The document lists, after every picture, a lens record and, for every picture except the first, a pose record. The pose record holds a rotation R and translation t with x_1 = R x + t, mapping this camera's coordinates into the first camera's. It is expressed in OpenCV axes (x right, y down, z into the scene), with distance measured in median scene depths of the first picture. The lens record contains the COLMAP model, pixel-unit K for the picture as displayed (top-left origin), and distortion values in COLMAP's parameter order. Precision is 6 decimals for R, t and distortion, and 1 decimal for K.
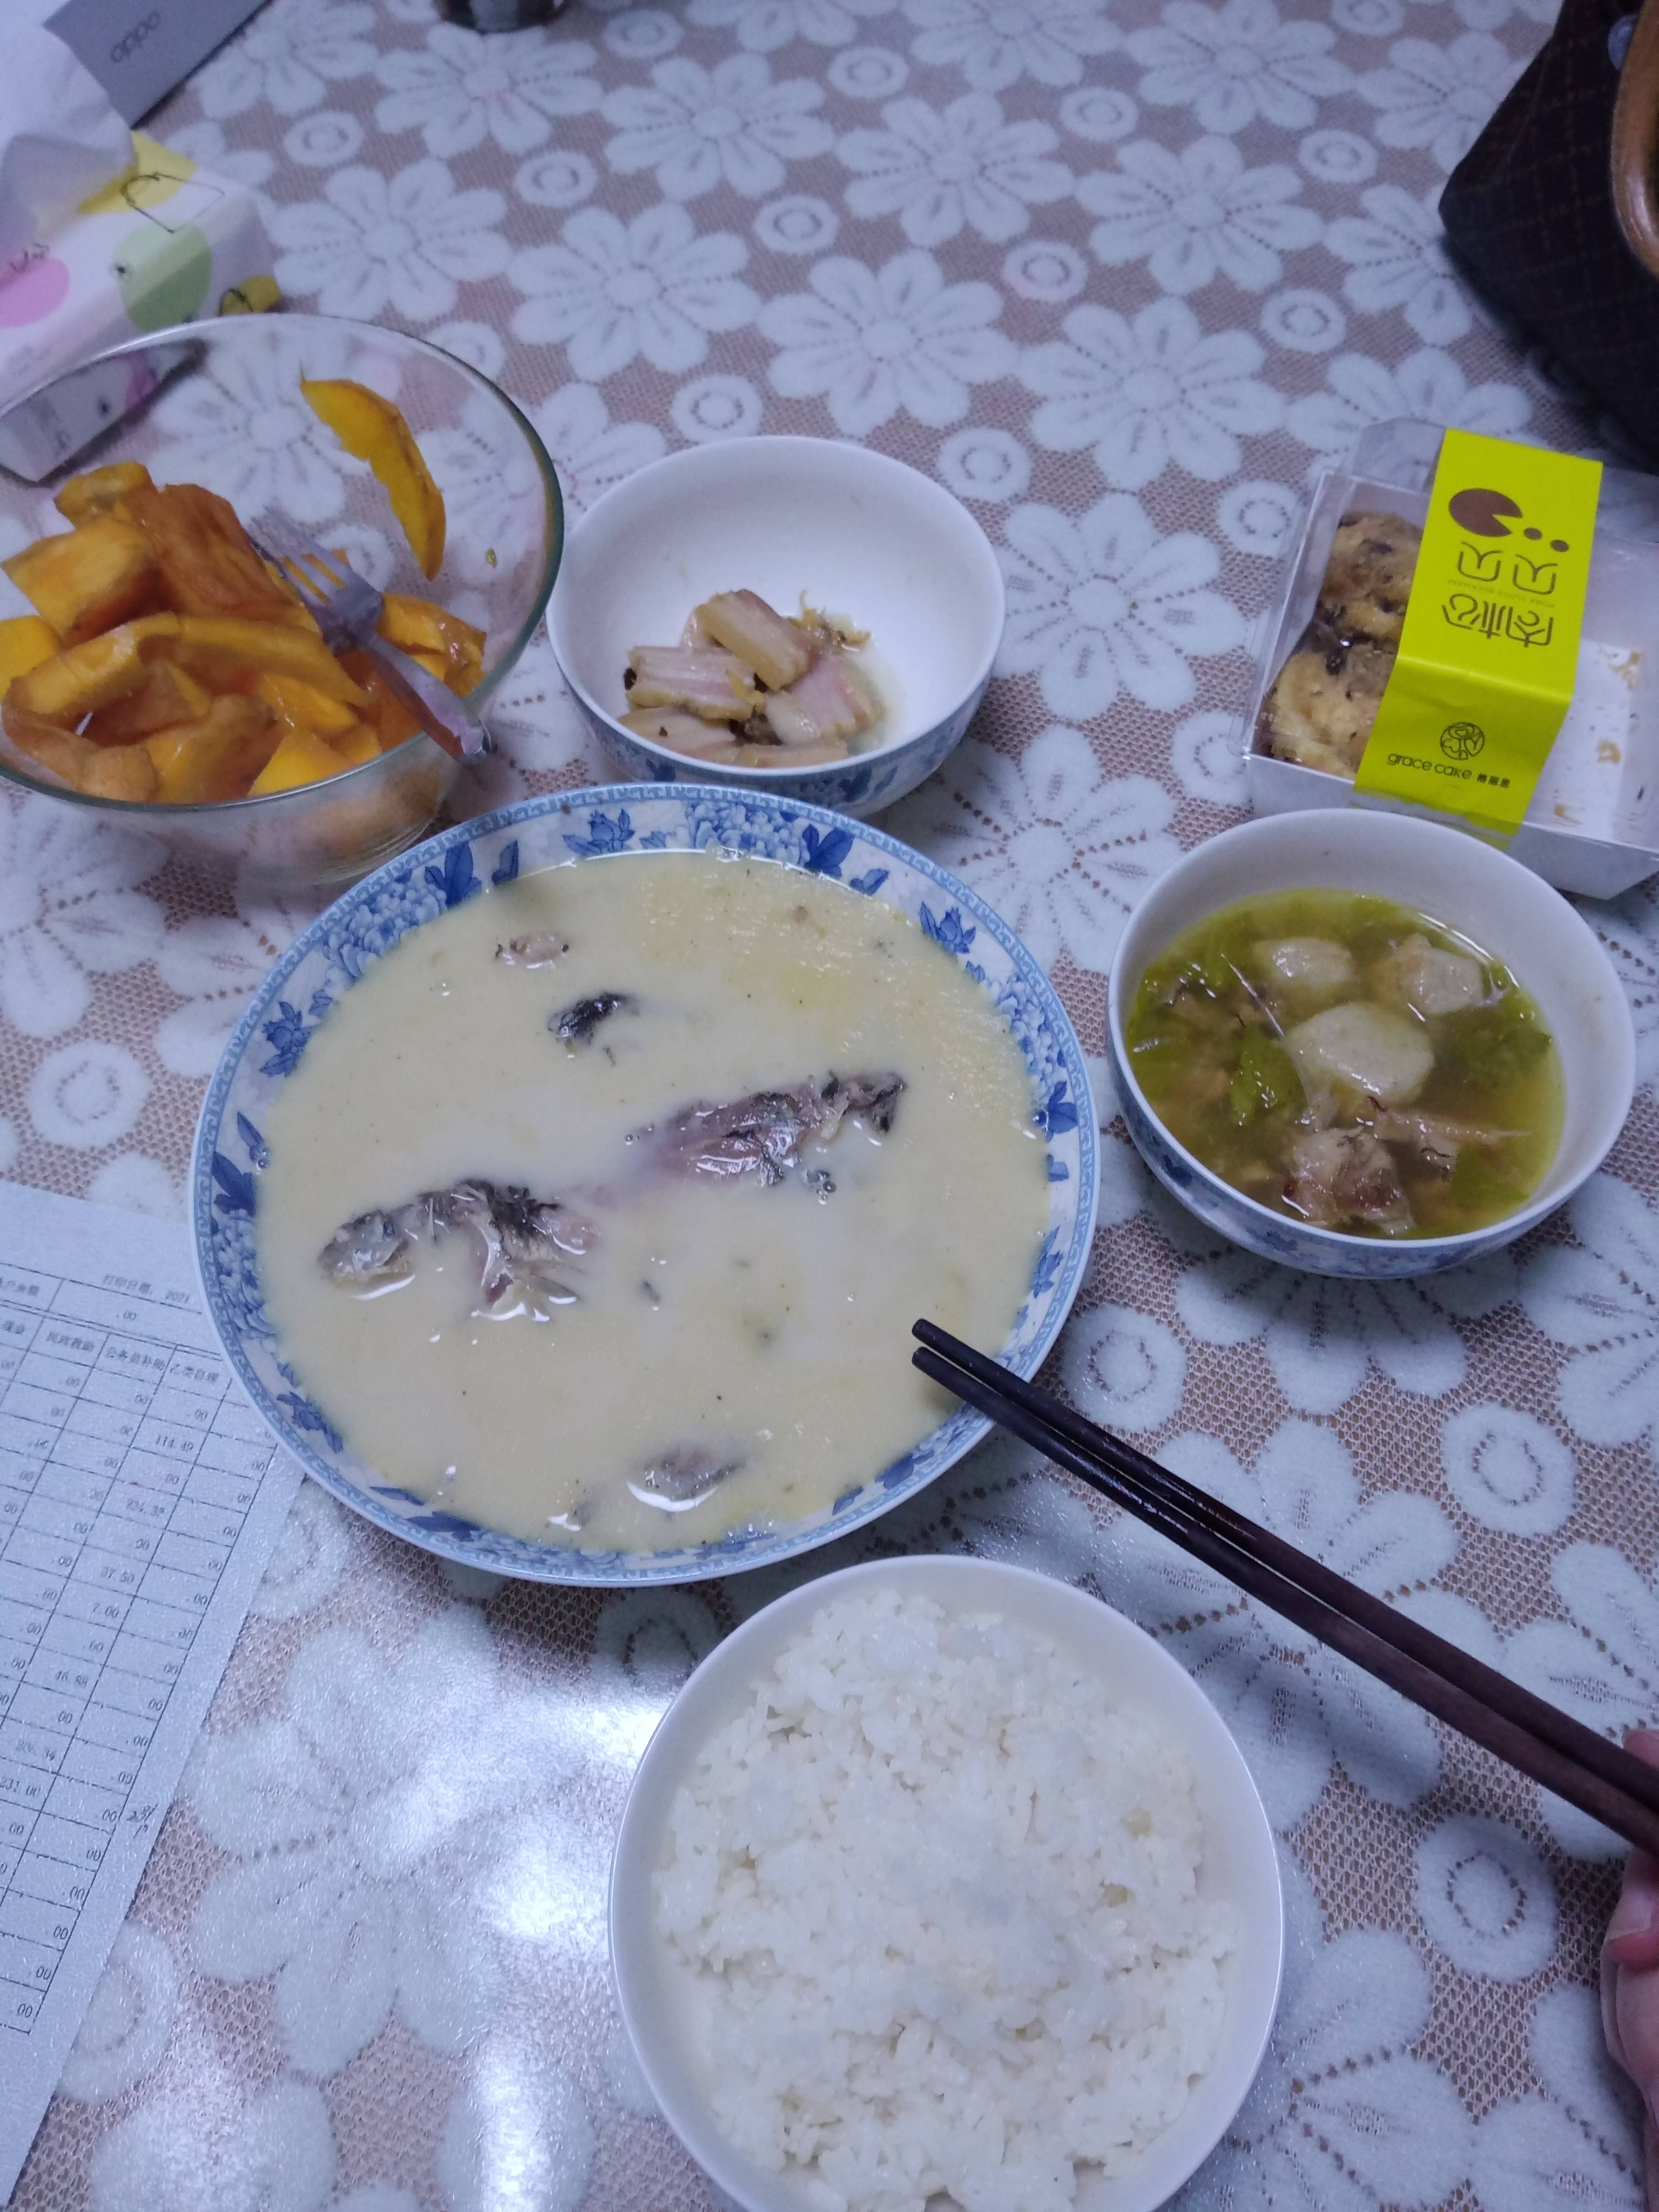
lens RADIAL K [[1788.7, 0, 829.5], [0, 1788.7, 1106.0], [0, 0, 1]] dist [0.137233, -0.230504]
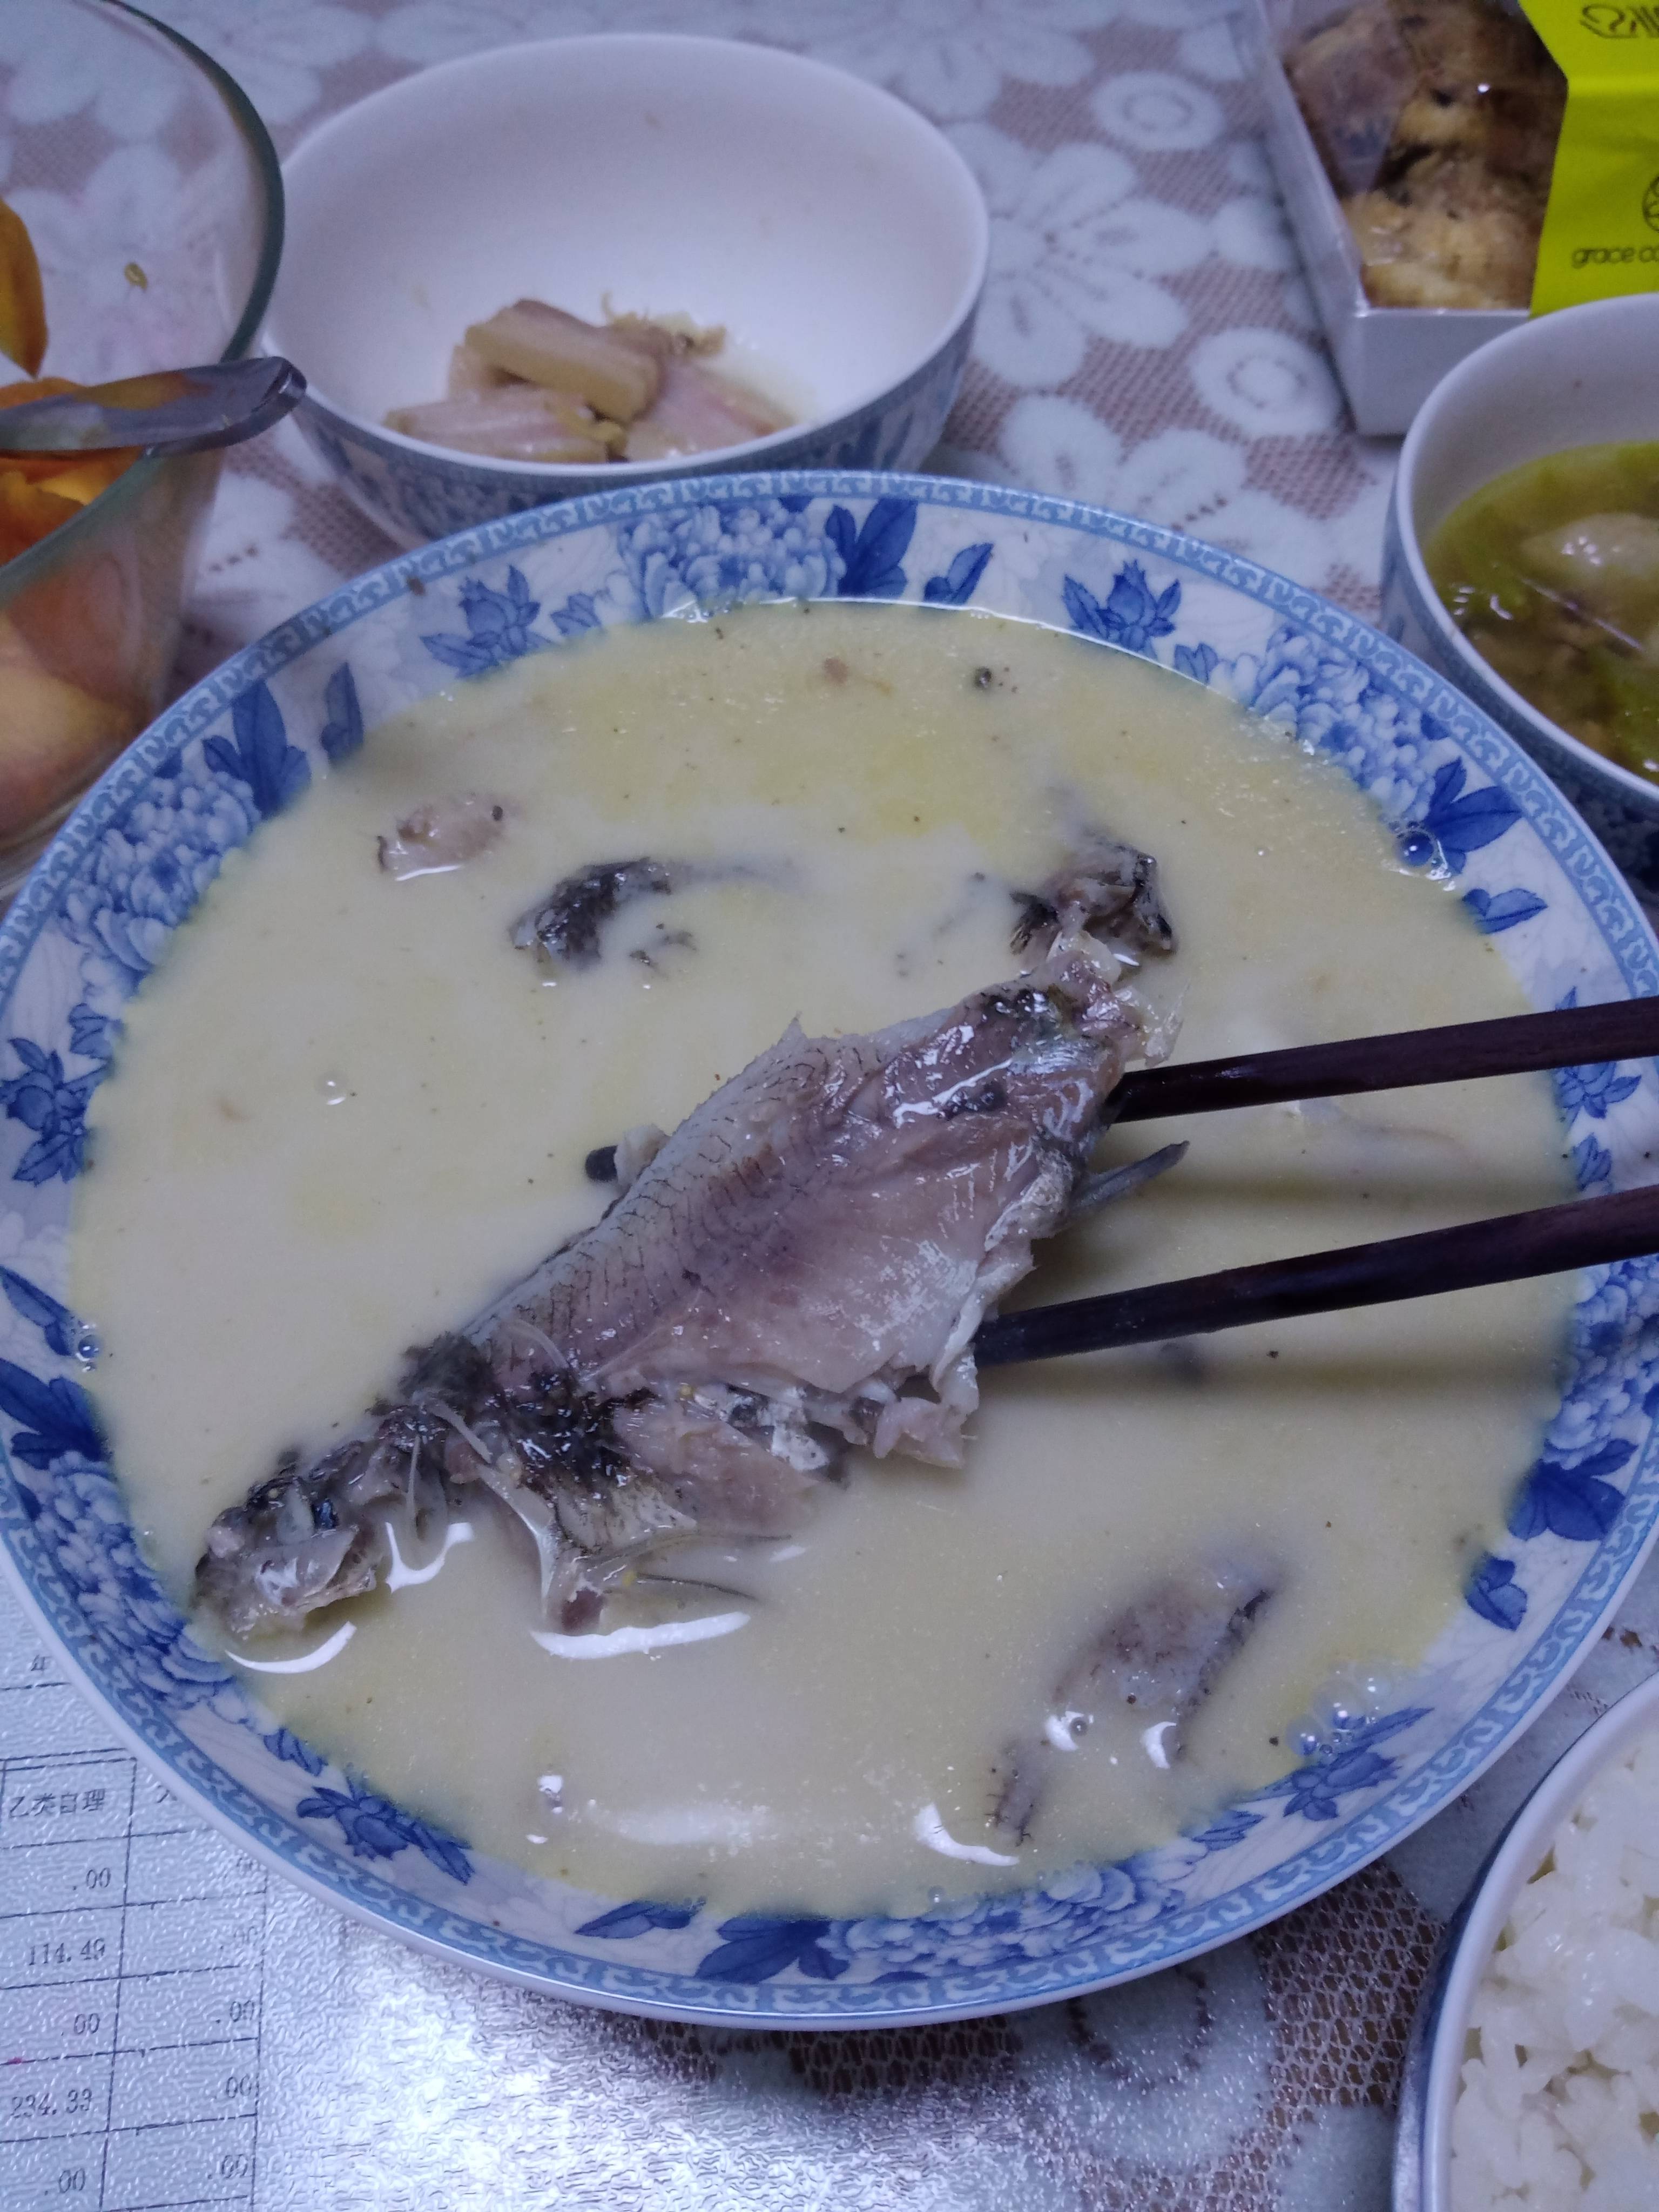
lens RADIAL K [[1853.0, 0, 829.5], [0, 1853.0, 1106.0], [0, 0, 1]] dist [0.011461, 0.001839]
pose [[0.937823, -0.301112, 0.172682, -0.175192], [0.308870, 0.950908, -0.019320, 0.037489], [-0.158387, 0.071455, 0.984788, 0.432996]]
